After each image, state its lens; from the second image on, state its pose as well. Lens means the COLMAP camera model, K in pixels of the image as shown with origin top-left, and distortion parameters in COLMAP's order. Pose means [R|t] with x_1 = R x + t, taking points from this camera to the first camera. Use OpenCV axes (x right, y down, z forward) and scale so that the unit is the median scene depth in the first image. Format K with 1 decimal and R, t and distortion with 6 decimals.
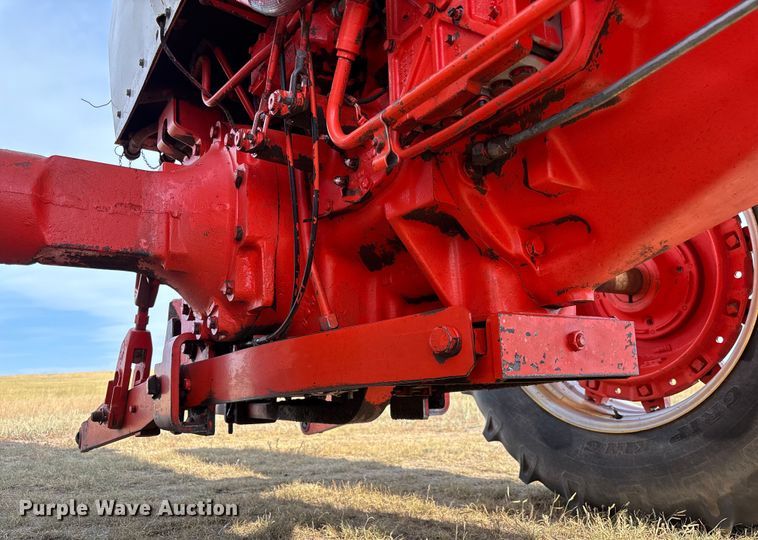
lens RADIAL K [[585.5, 0, 377.4], [0, 585.5, 273.2], [0, 0, 1]] dist [0.016536, 0.001375]
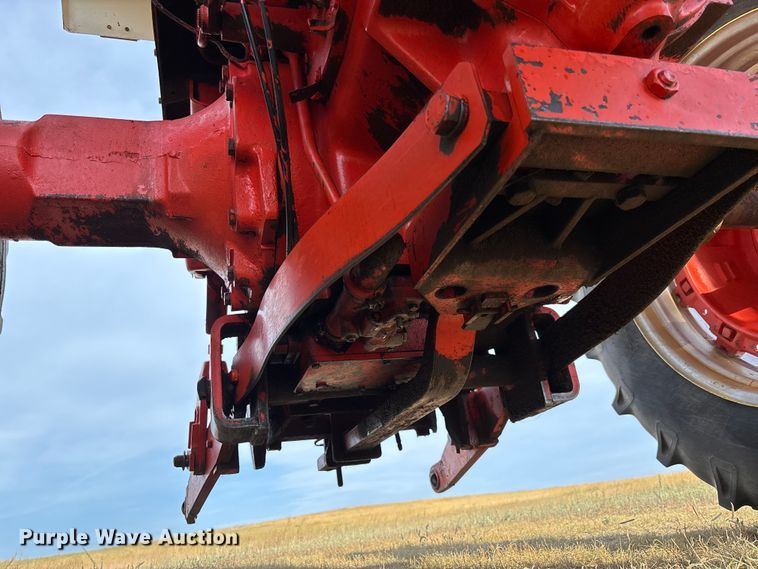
lens RADIAL K [[584.2, 0, 380.4], [0, 584.2, 282.5], [0, 0, 1]] dist [0.002807, 0.001670]
pose [[0.951713, -0.201978, -0.231186, 0.119390], [0.153508, 0.965274, -0.211379, 0.322383], [0.265852, 0.165683, 0.949669, 0.275801]]
